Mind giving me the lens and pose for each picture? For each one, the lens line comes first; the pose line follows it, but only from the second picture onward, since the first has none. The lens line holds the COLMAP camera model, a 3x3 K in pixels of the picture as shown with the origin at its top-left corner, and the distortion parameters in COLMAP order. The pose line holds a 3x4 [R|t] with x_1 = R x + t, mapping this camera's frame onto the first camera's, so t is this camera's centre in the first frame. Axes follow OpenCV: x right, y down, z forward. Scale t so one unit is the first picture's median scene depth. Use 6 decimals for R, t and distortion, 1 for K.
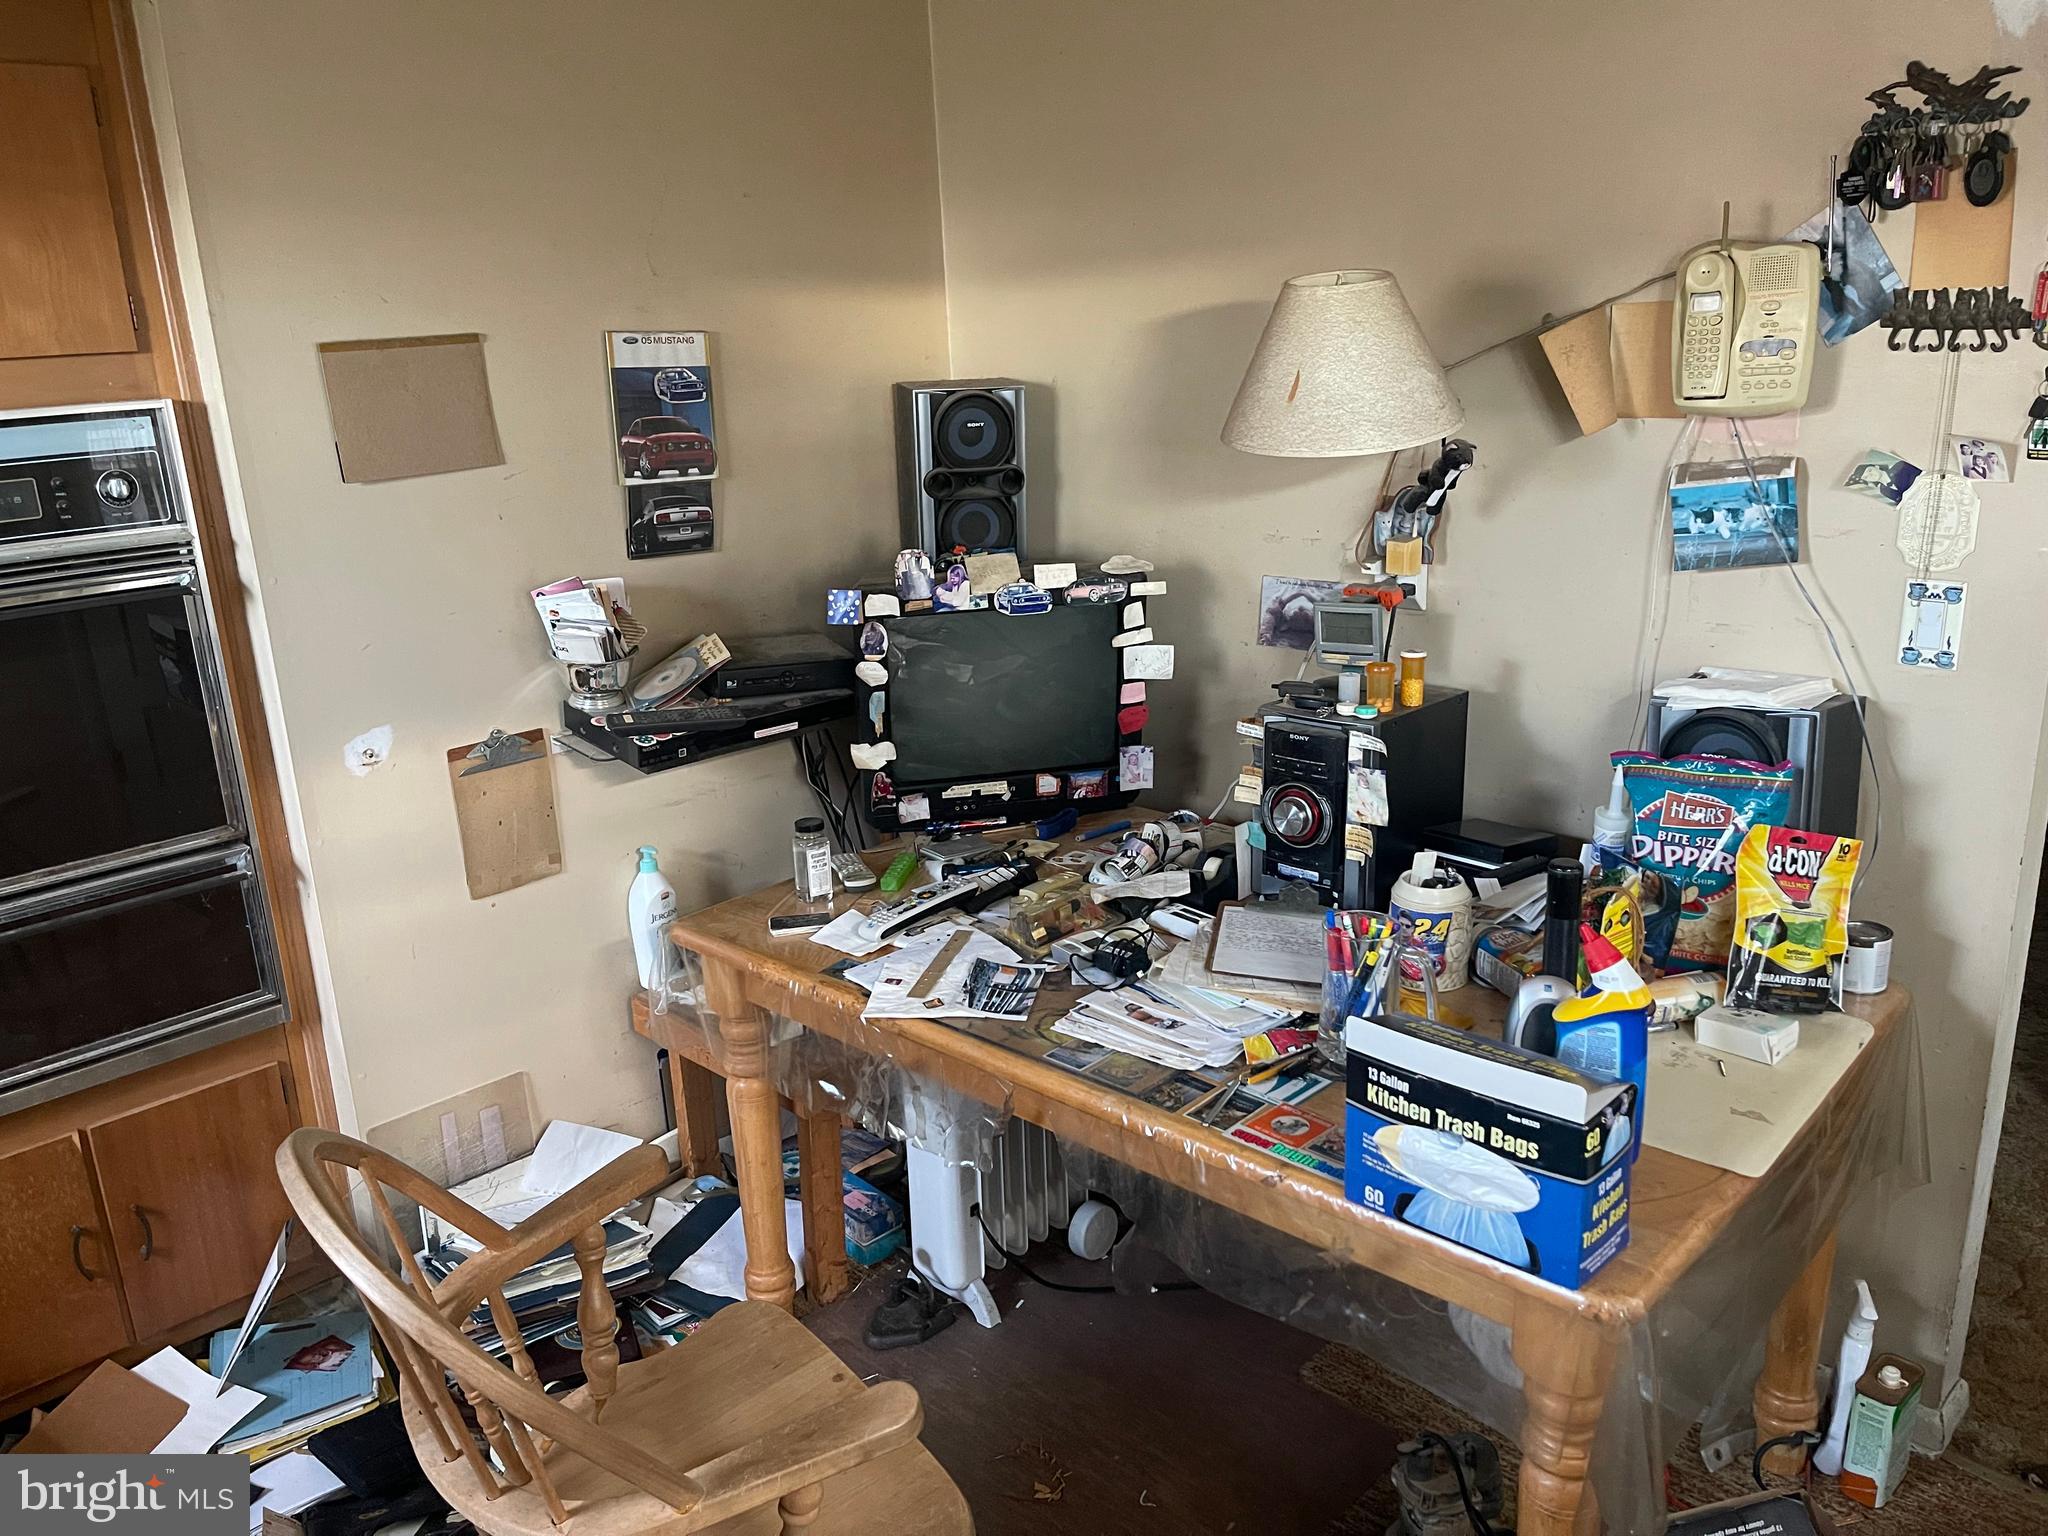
lens RADIAL K [[1540.2, 0, 1024.0], [0, 1540.2, 772.8], [0, 0, 1]] dist [-0.034526, -0.005977]
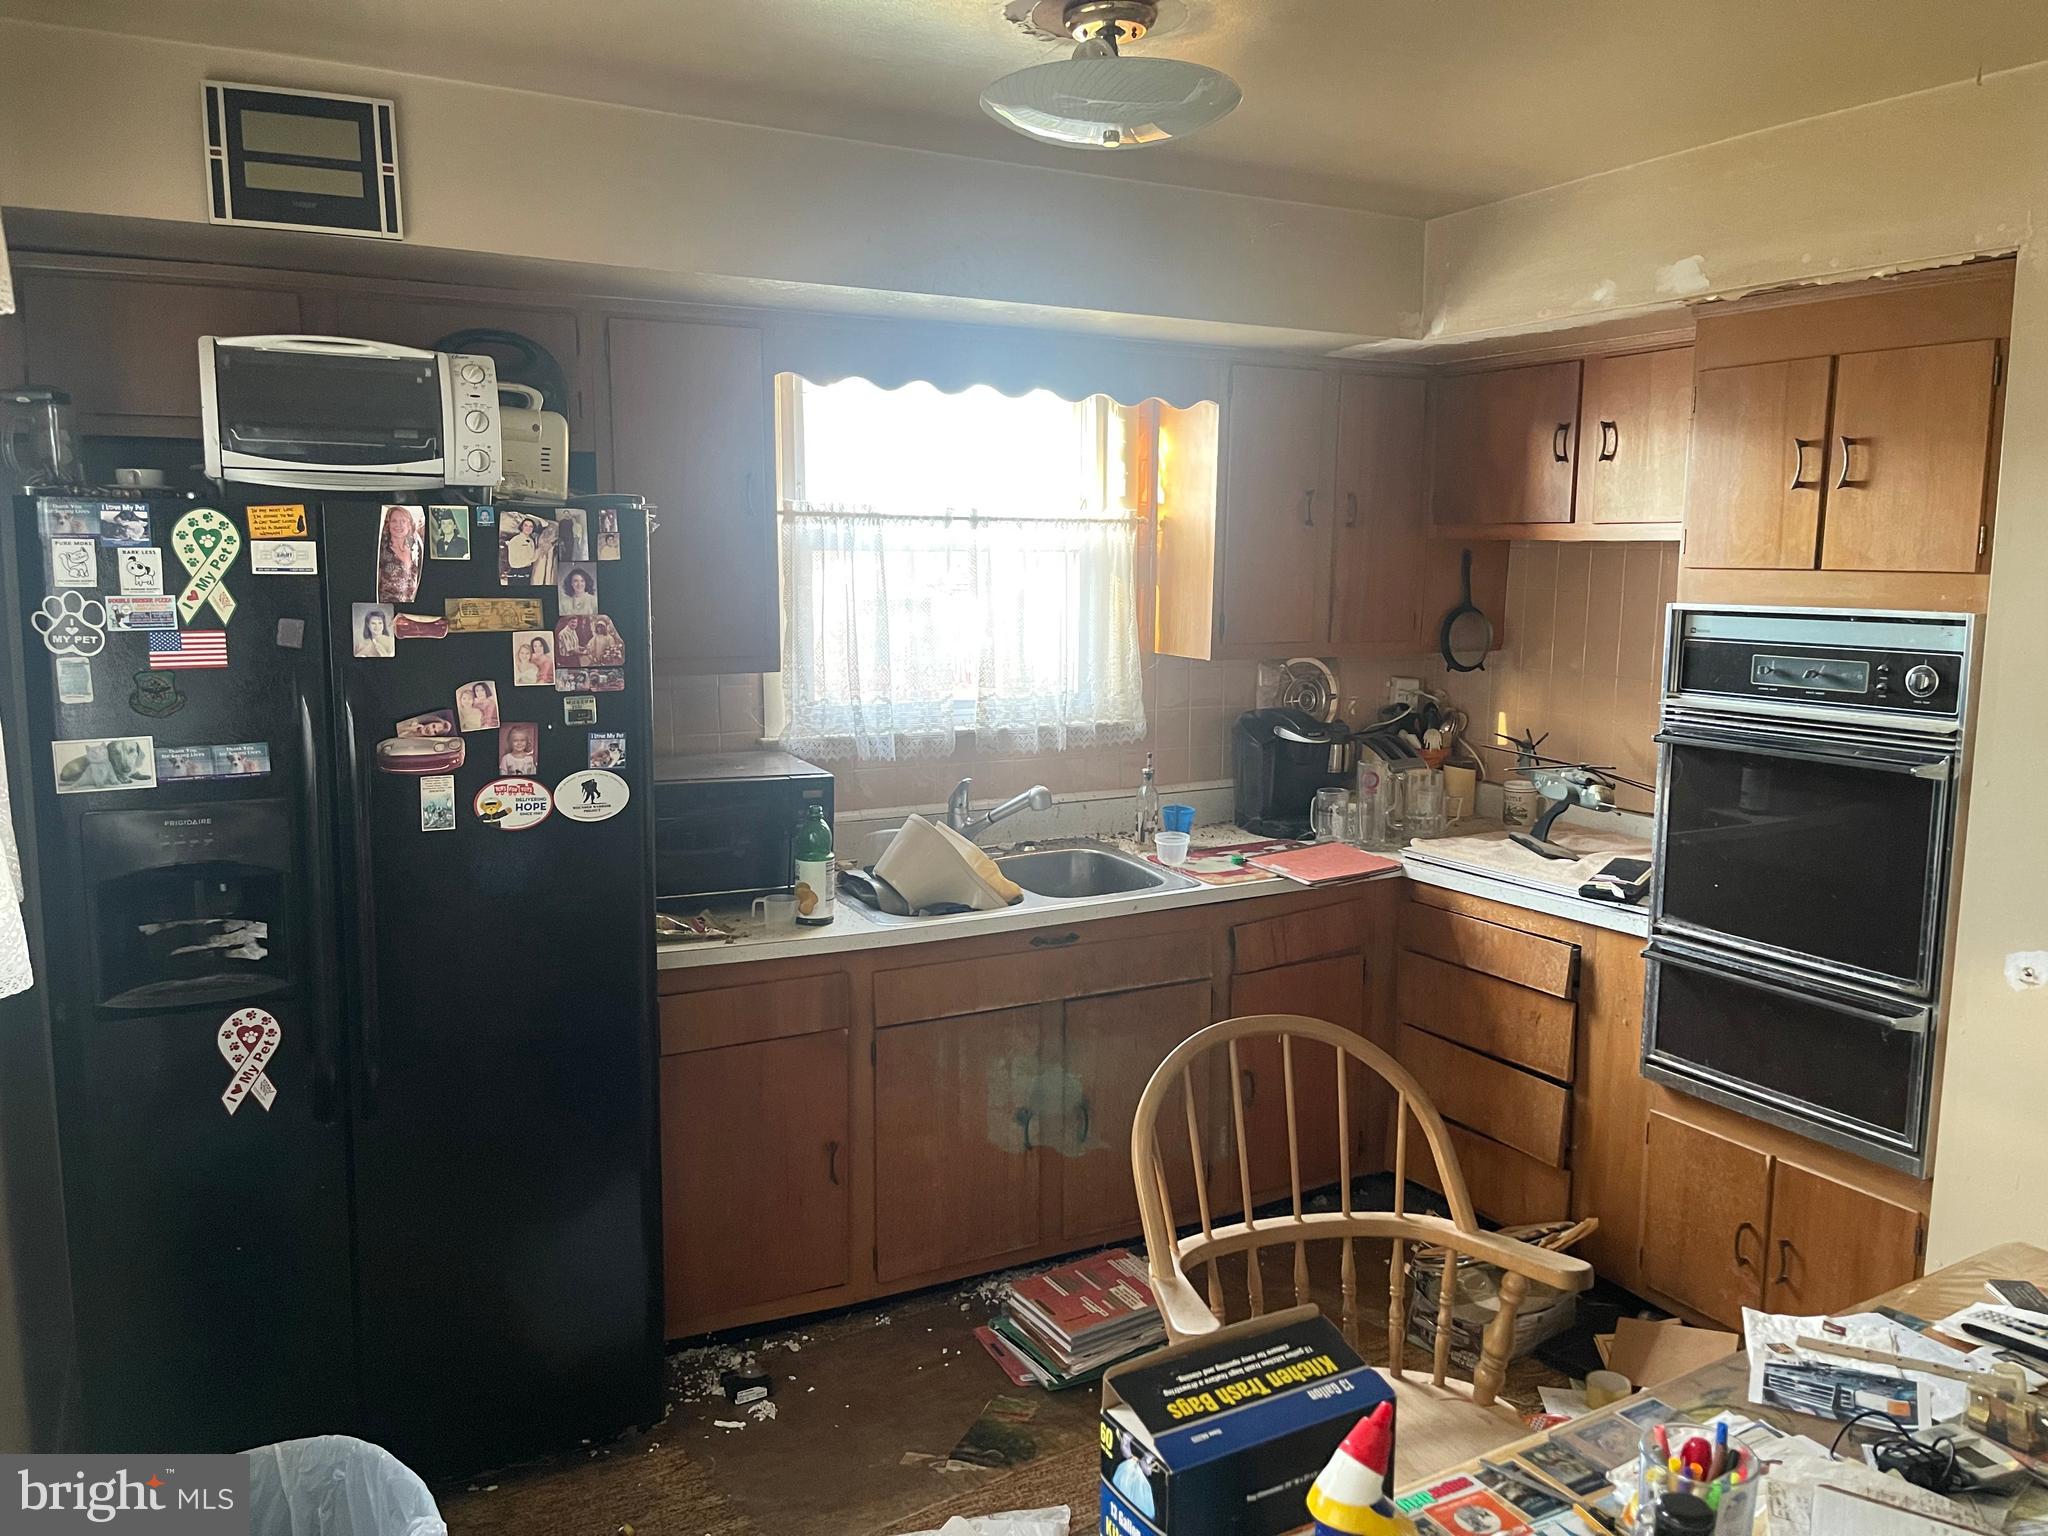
lens RADIAL K [[1540.2, 0, 1023.8], [0, 1540.2, 769.5], [0, 0, 1]] dist [-0.034526, -0.005977]
pose [[-0.297457, 0.171644, -0.939179, 0.750652], [-0.263521, 0.930732, 0.253563, -0.237736], [0.917647, 0.322917, -0.231621, 0.642353]]
